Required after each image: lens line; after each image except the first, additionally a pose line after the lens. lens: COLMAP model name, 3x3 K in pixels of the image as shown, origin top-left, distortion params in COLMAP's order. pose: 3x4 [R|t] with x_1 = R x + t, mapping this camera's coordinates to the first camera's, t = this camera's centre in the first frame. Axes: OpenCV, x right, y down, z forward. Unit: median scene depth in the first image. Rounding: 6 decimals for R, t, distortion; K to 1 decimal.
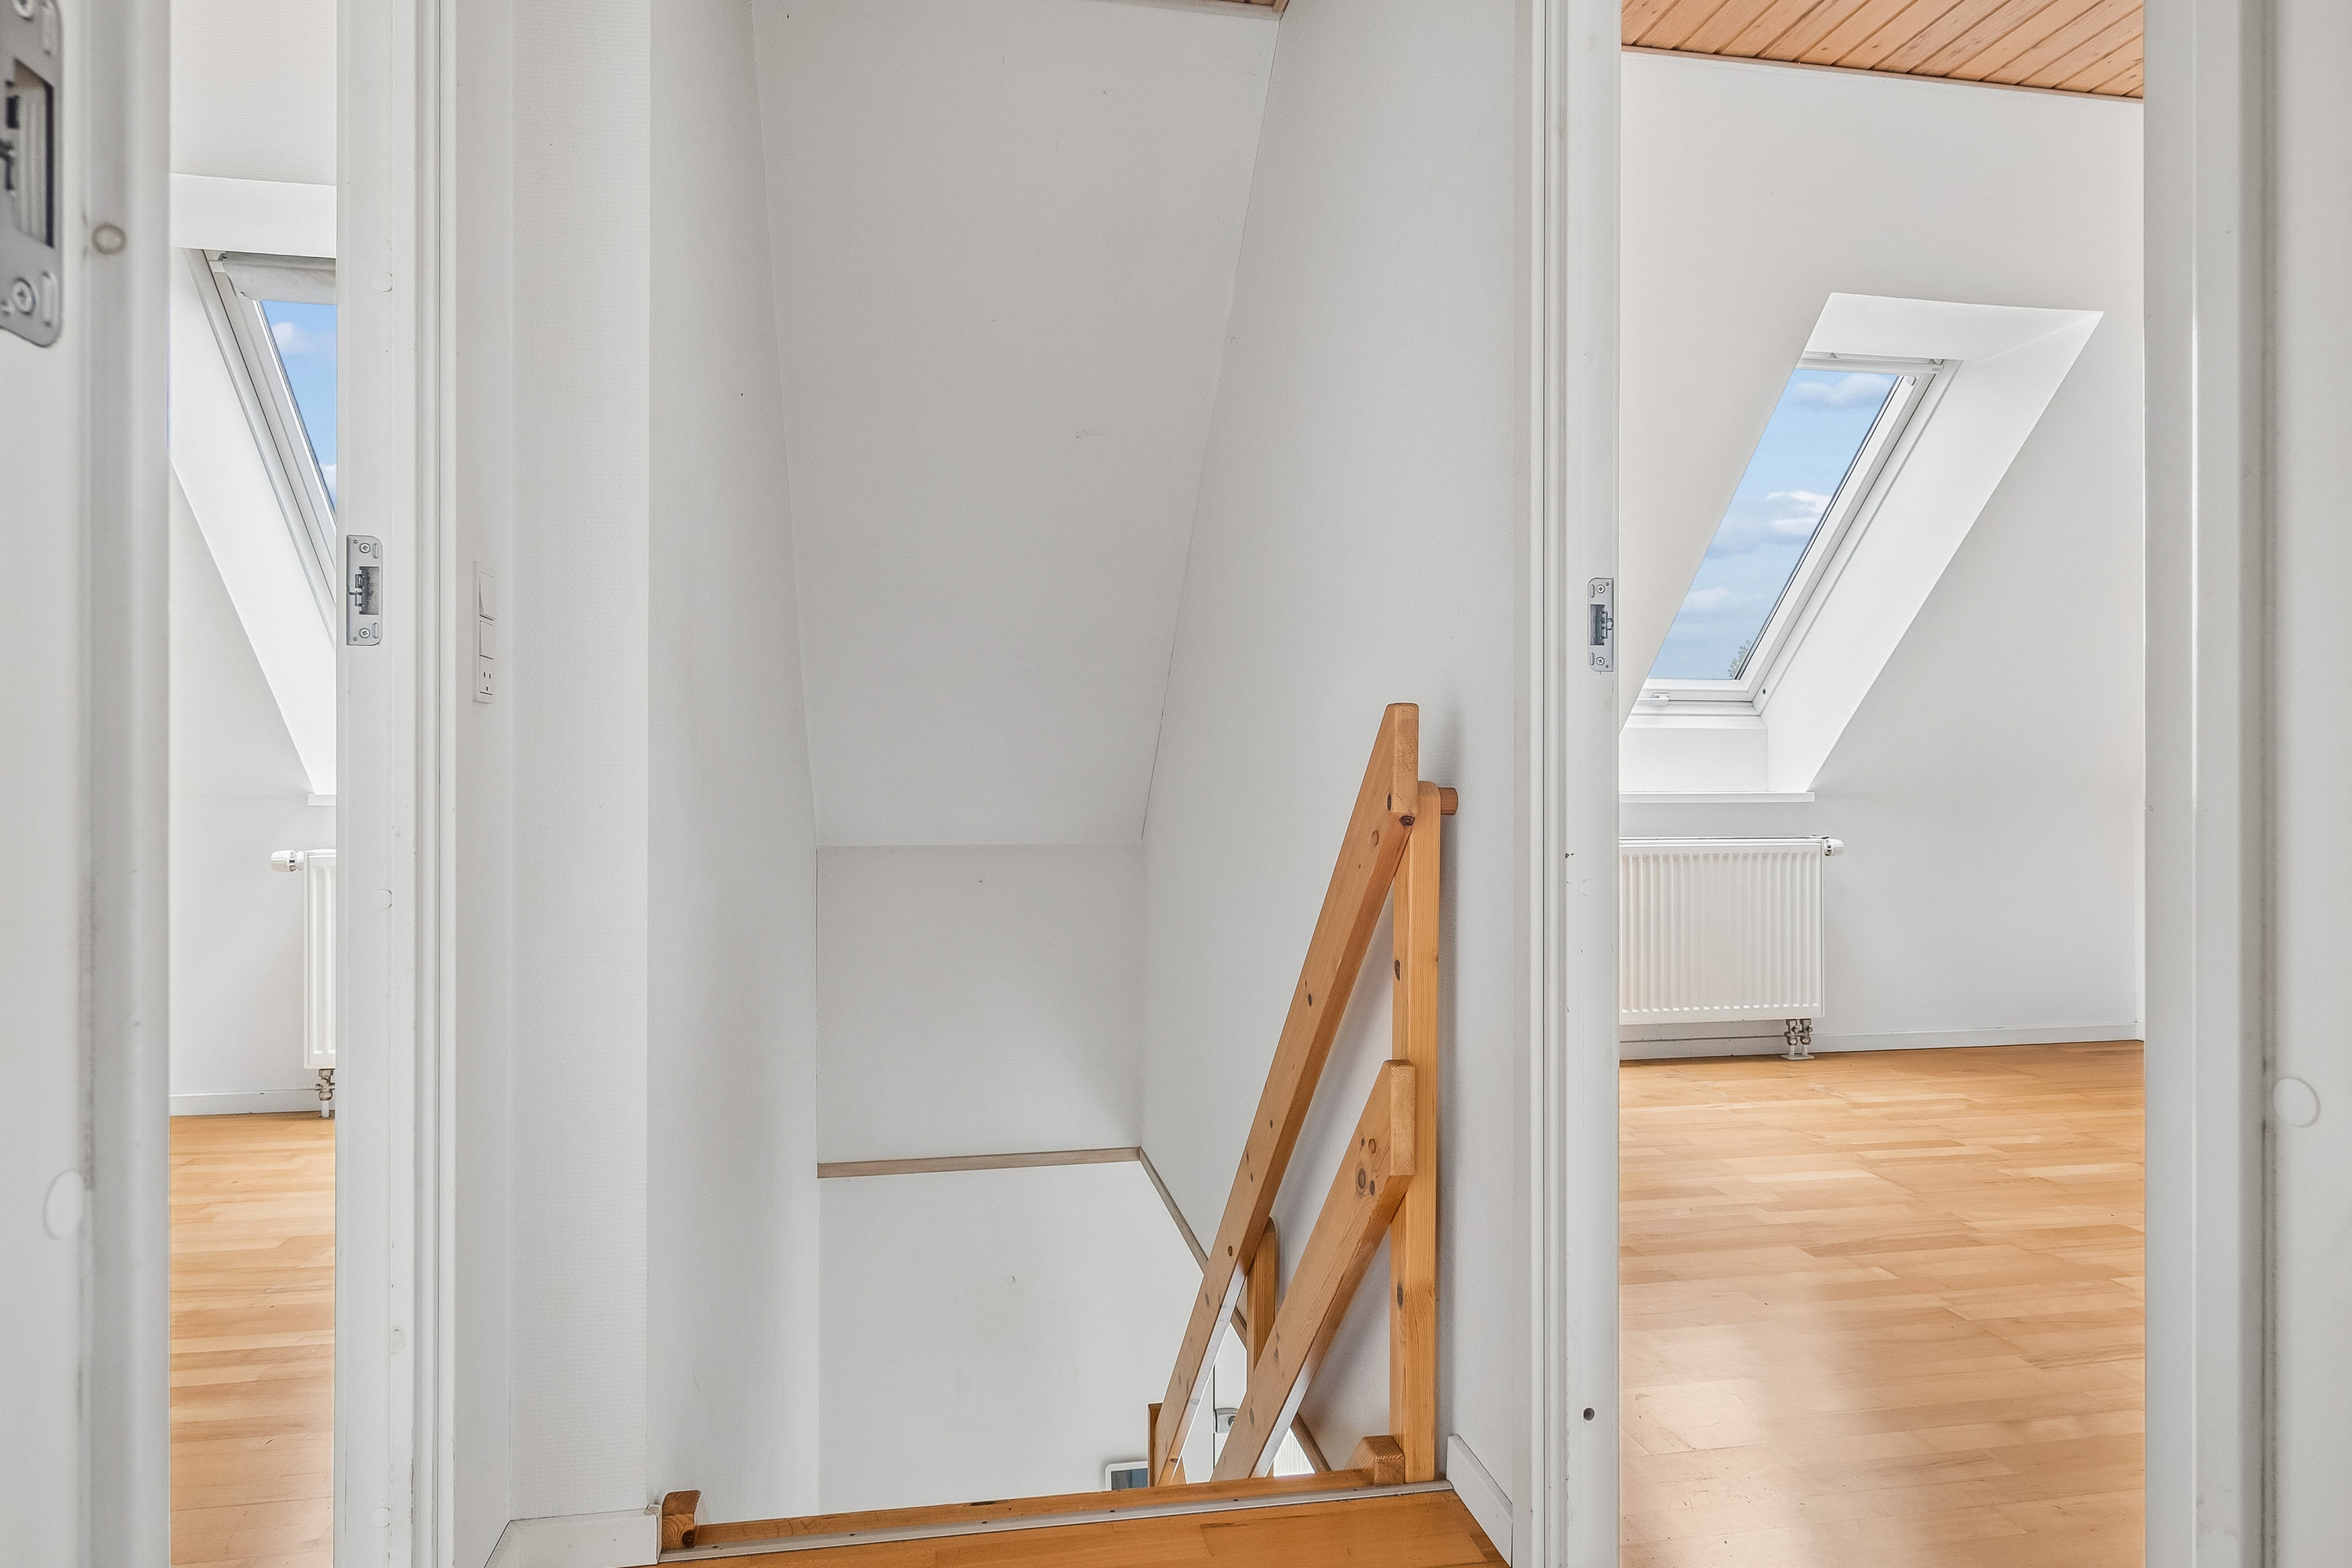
lens RADIAL K [[1396.8, 0, 1186.8], [0, 1396.8, 791.0], [0, 0, 1]] dist [0.003253, 0.000268]
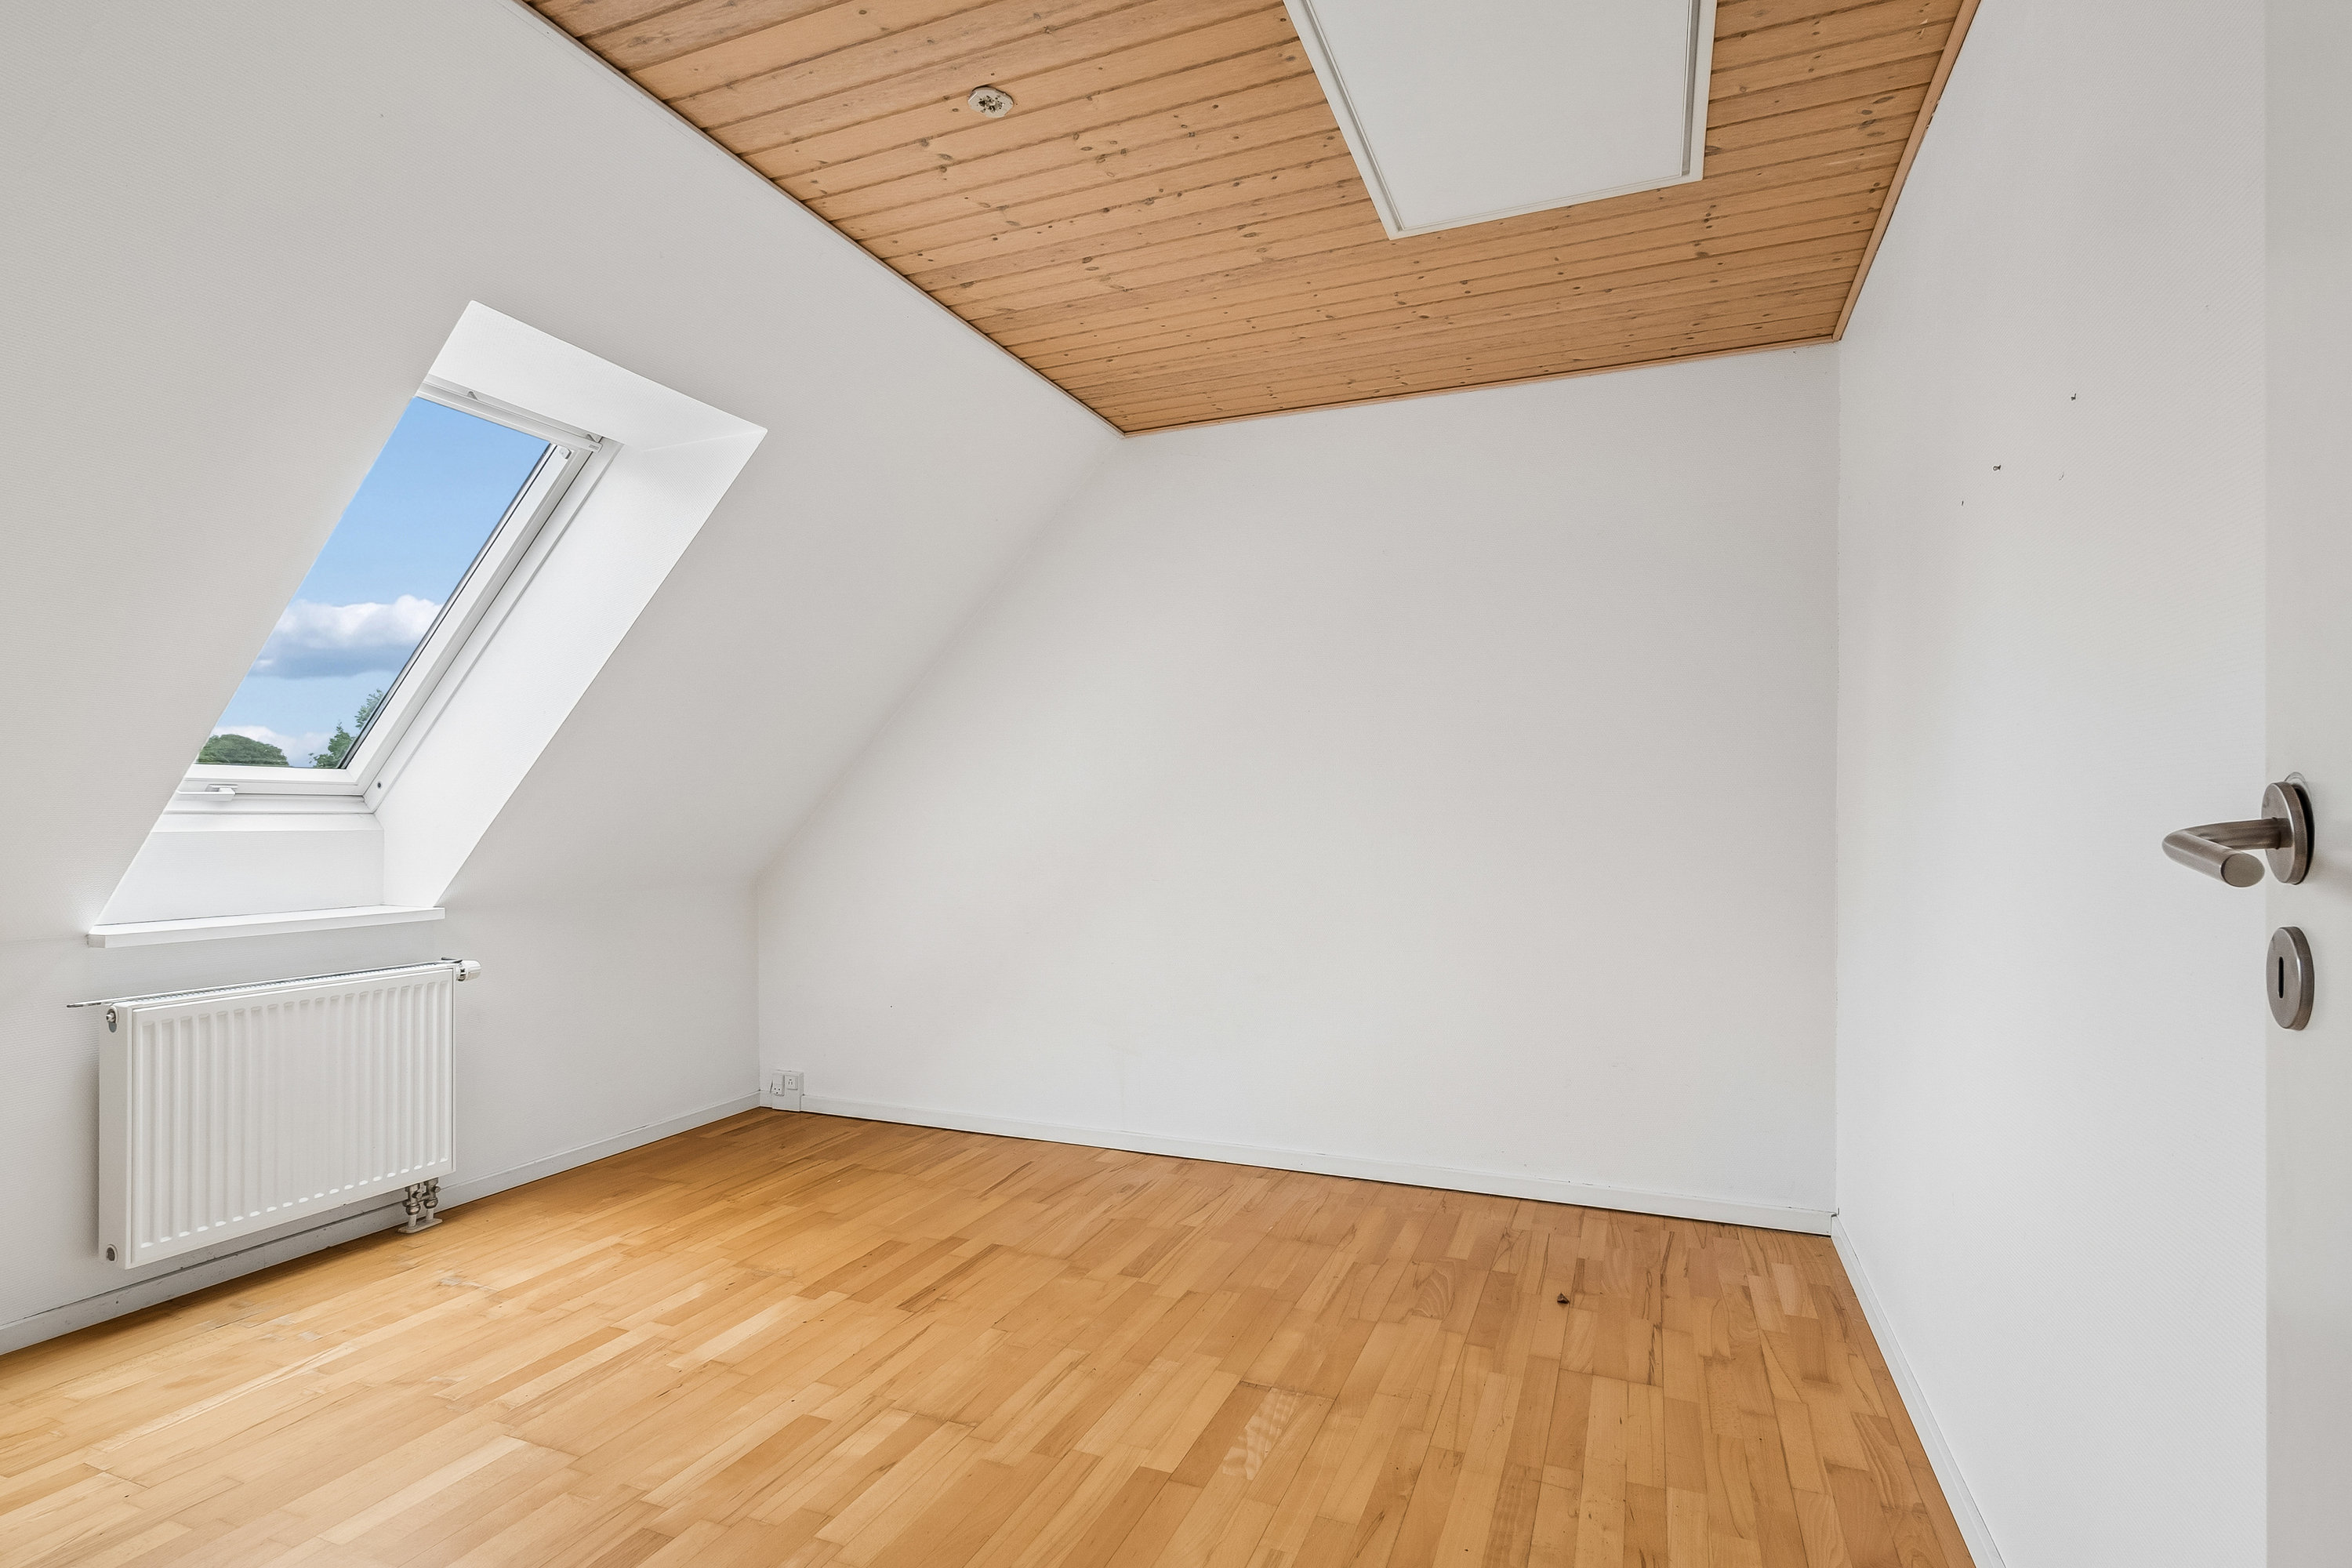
lens RADIAL K [[1124.6, 0, 1182.3], [0, 1124.6, 797.5], [0, 0, 1]] dist [-0.000983, -0.000219]
pose [[0.539113, 0.013112, 0.842132, 0.119494], [0.004898, 0.999813, -0.018702, -0.053879], [-0.842219, 0.014207, 0.538948, 0.263794]]
